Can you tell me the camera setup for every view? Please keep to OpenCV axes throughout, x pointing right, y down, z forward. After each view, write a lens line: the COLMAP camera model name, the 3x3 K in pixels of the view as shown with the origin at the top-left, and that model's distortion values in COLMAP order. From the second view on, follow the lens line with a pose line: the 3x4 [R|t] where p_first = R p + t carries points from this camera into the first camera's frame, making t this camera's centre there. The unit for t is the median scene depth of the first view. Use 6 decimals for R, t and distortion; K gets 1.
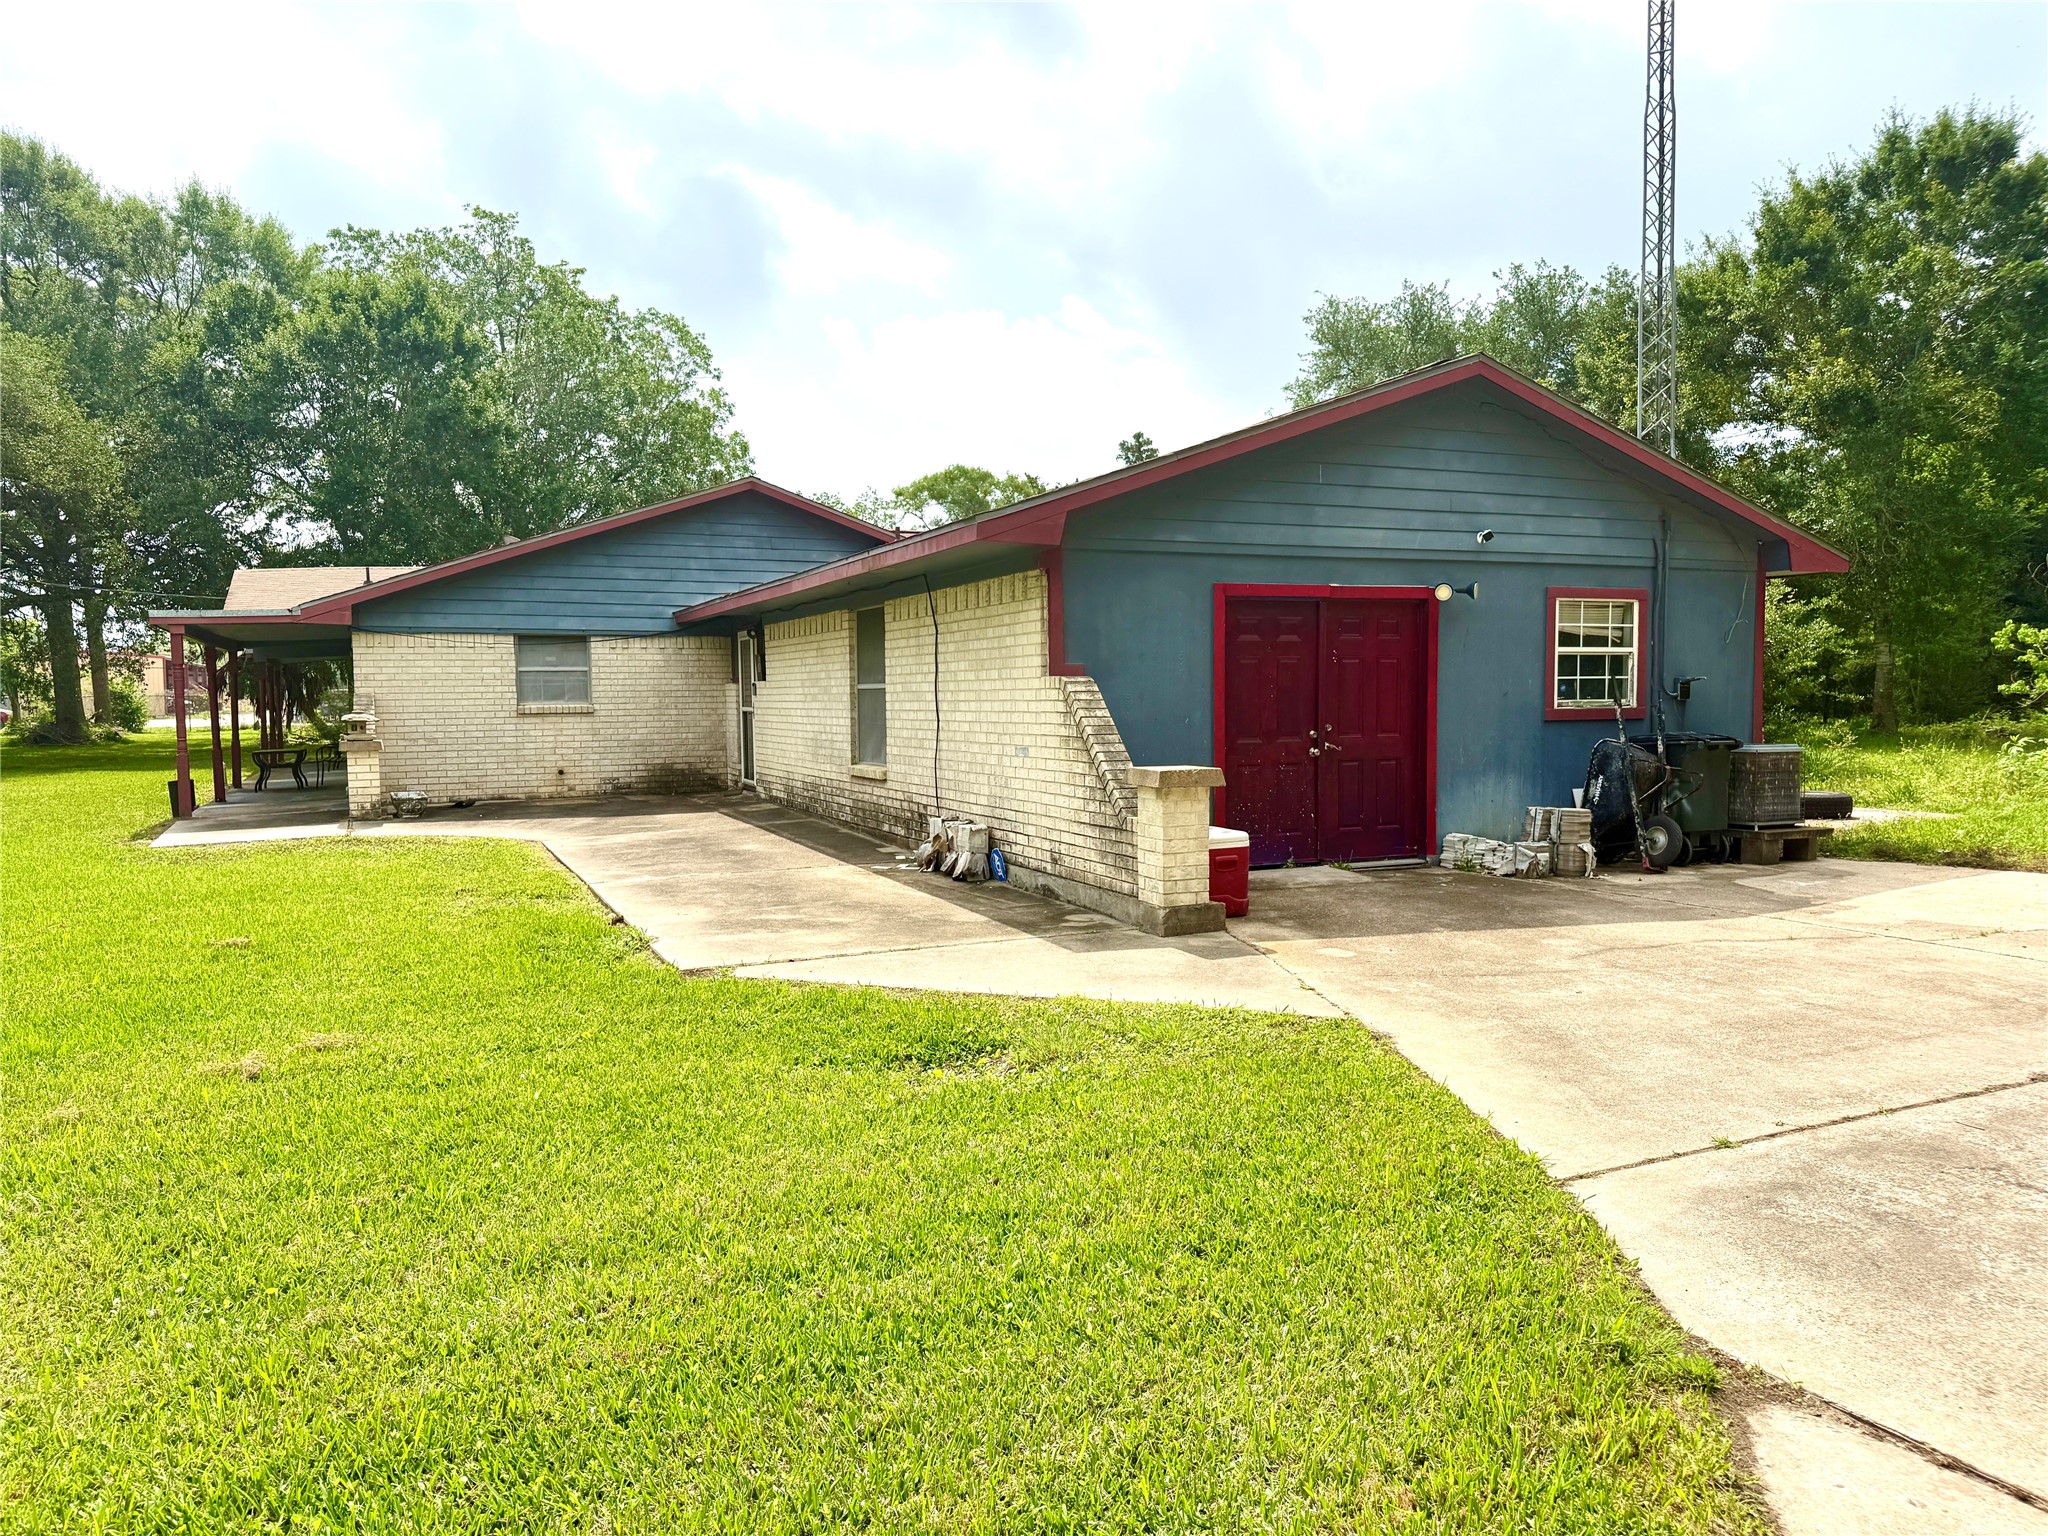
lens RADIAL K [[1453.6, 0, 1018.9], [0, 1453.6, 761.5], [0, 0, 1]] dist [0.051931, -0.050364]
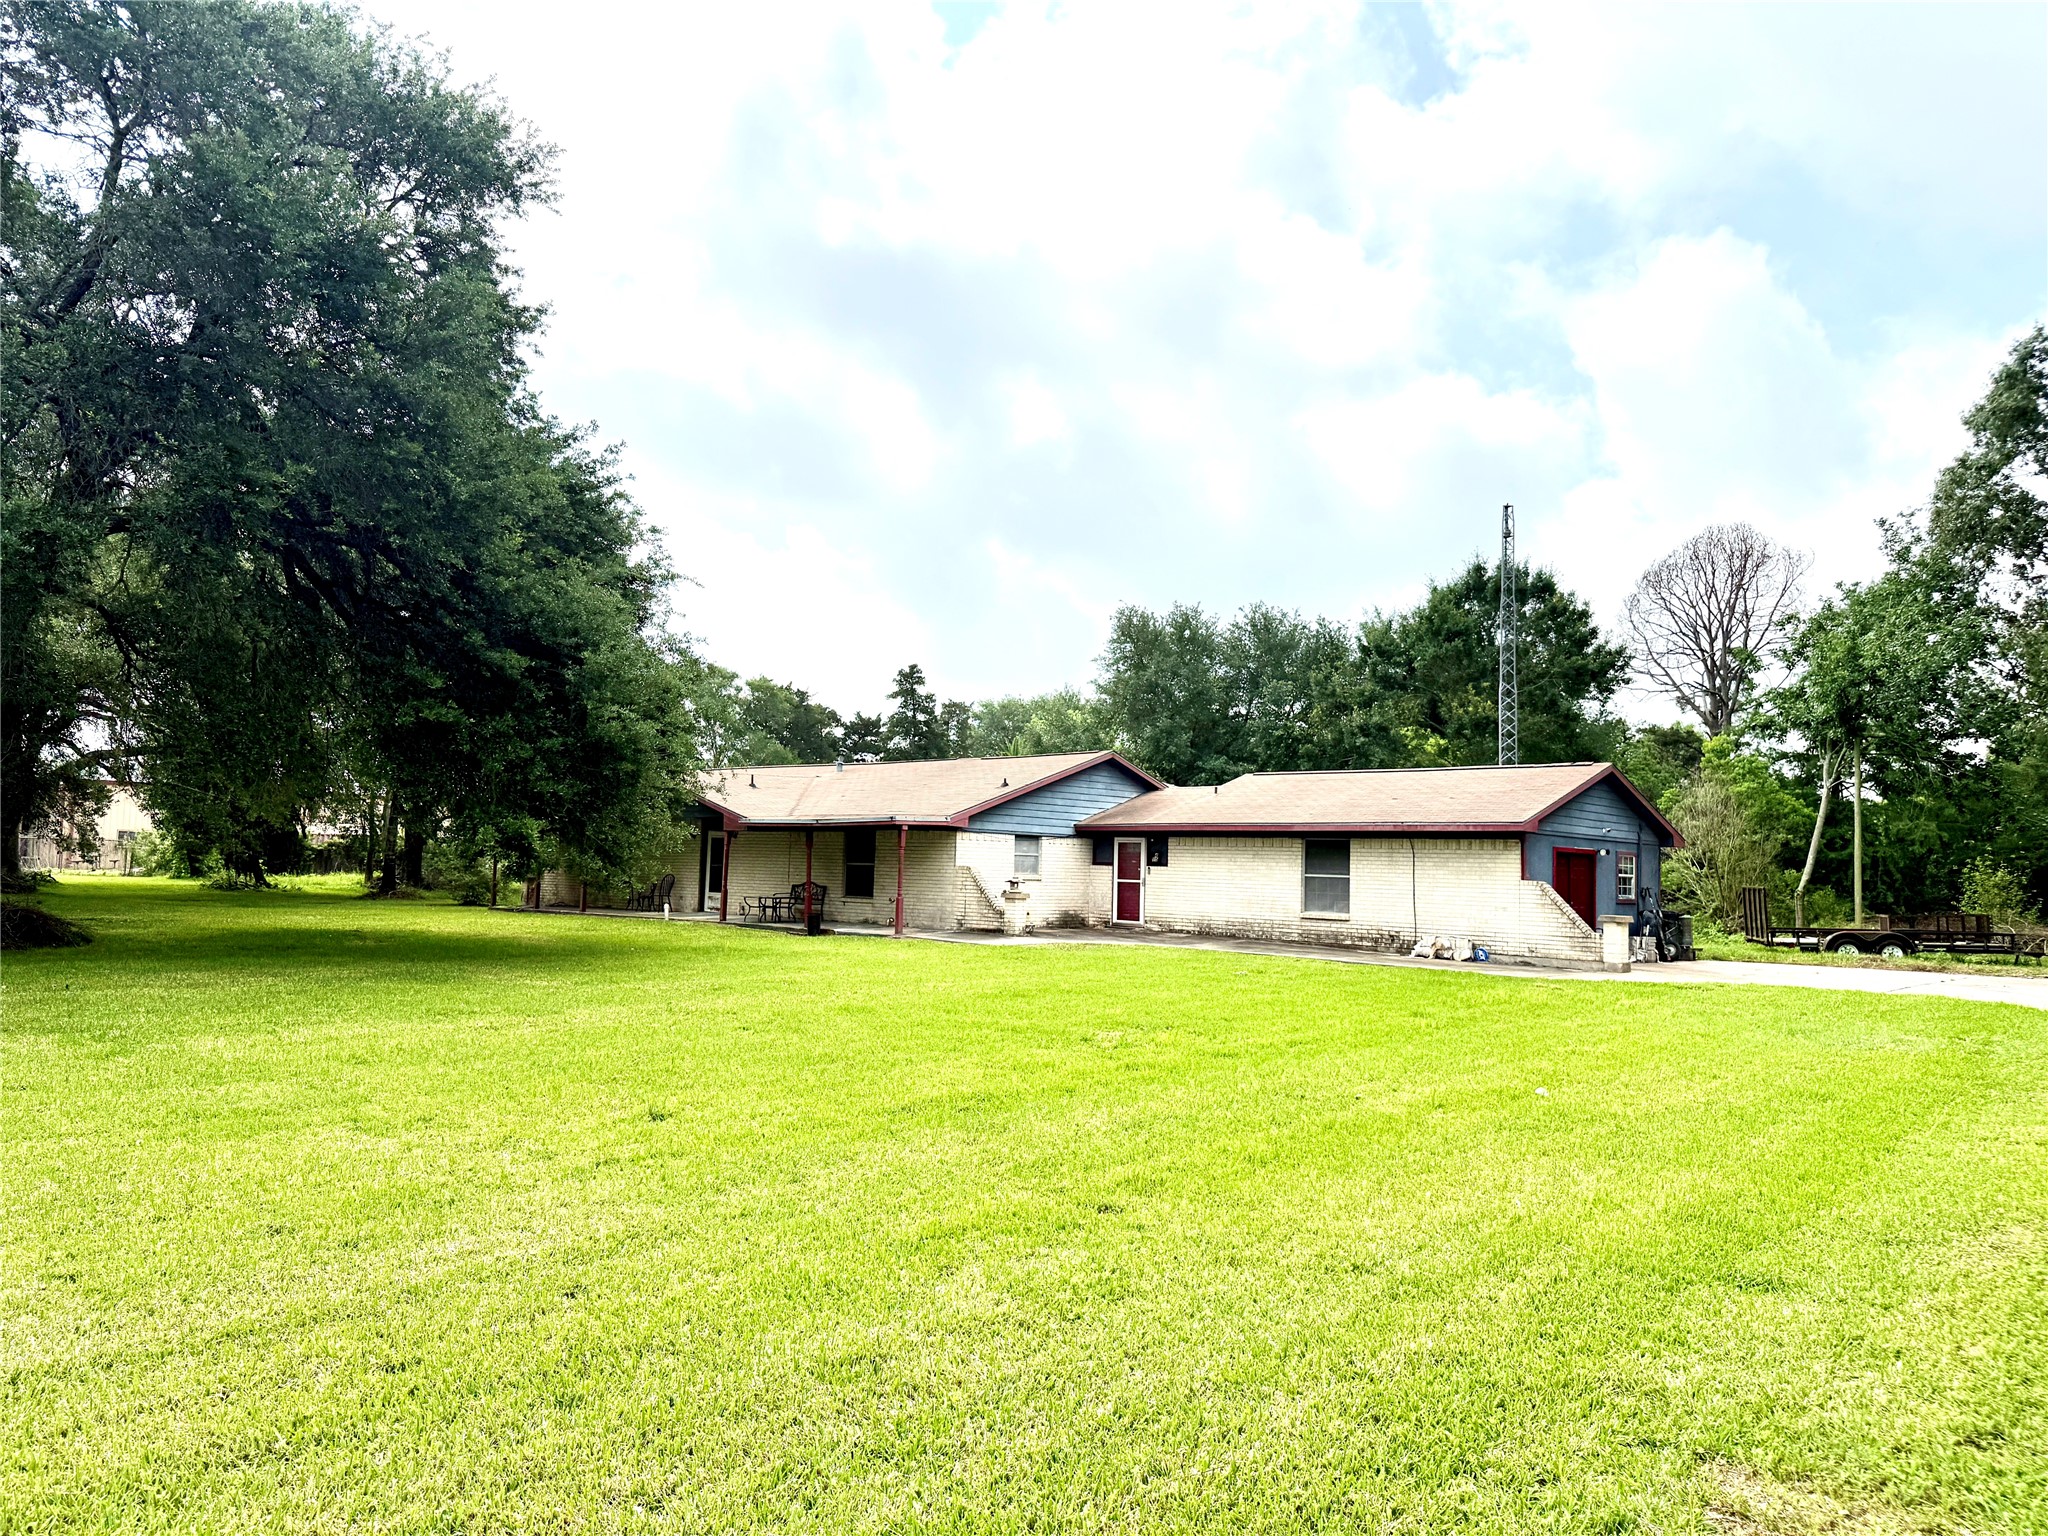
lens RADIAL K [[1453.6, 0, 969.7], [0, 1453.6, 712.3], [0, 0, 1]] dist [0.051931, -0.050364]
pose [[0.930902, 0.077039, 0.357051, -1.028027], [-0.022919, 0.987899, -0.153399, 0.037993], [-0.364548, 0.134616, 0.921403, -0.614754]]
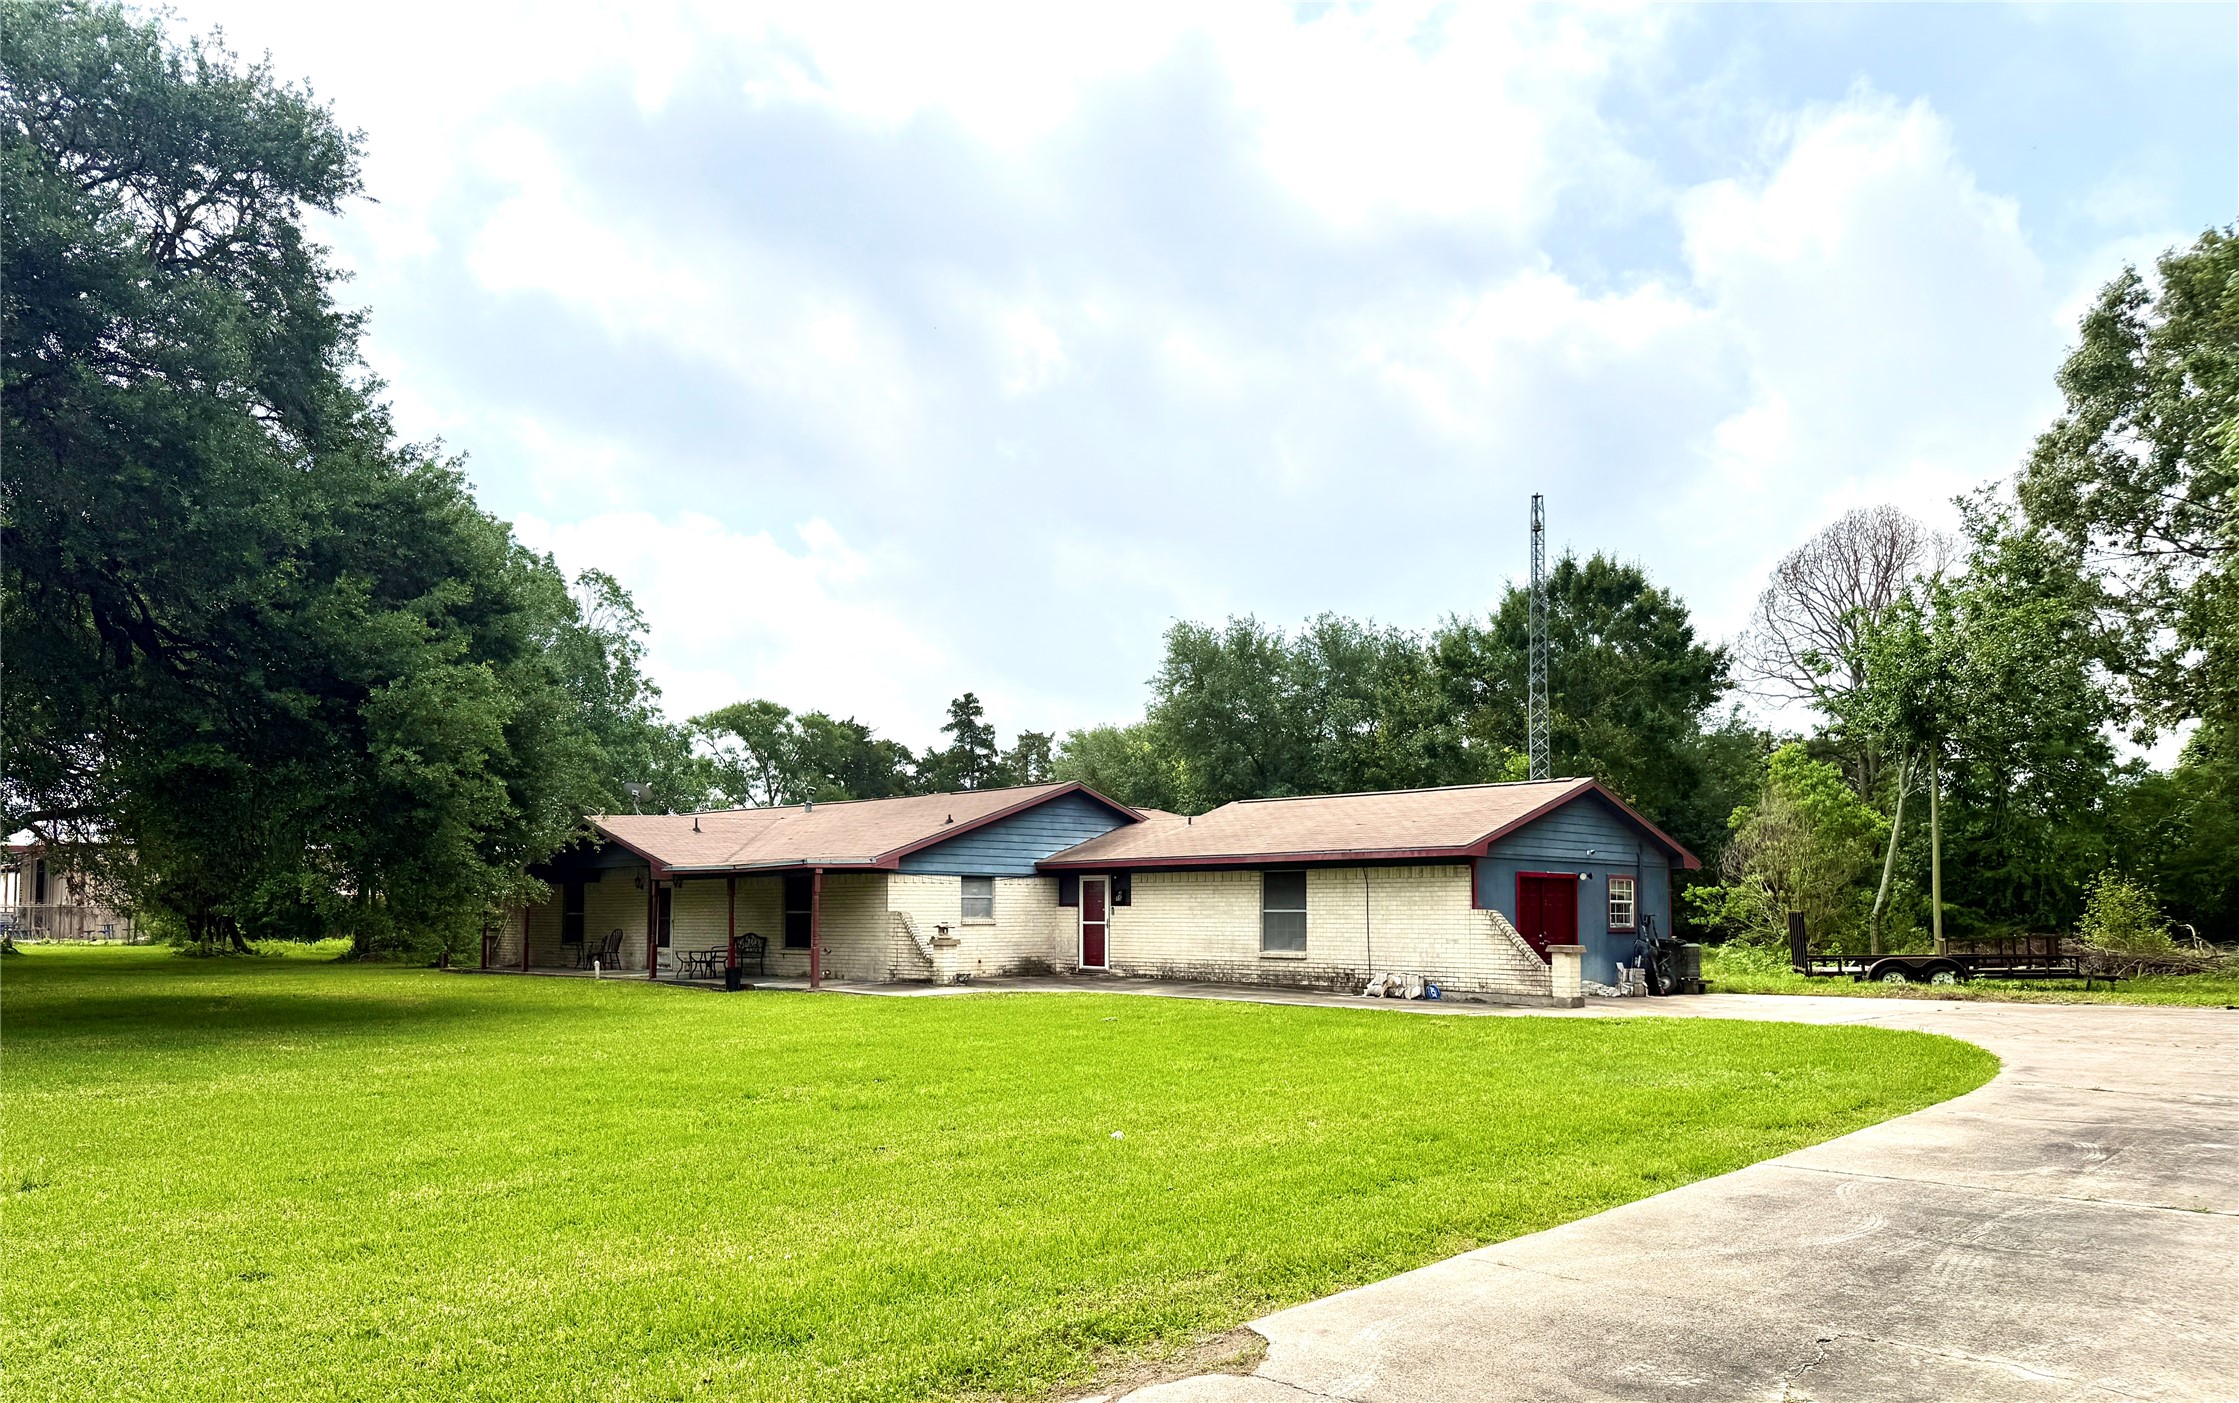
lens RADIAL K [[1596.0, 0, 1073.1], [0, 1596.0, 784.2], [0, 0, 1]] dist [0.030126, 0.007274]
pose [[0.944489, 0.041232, 0.325947, -0.802151], [0.001116, 0.991686, -0.128680, 0.040151], [-0.328542, 0.121901, 0.936590, -0.699407]]
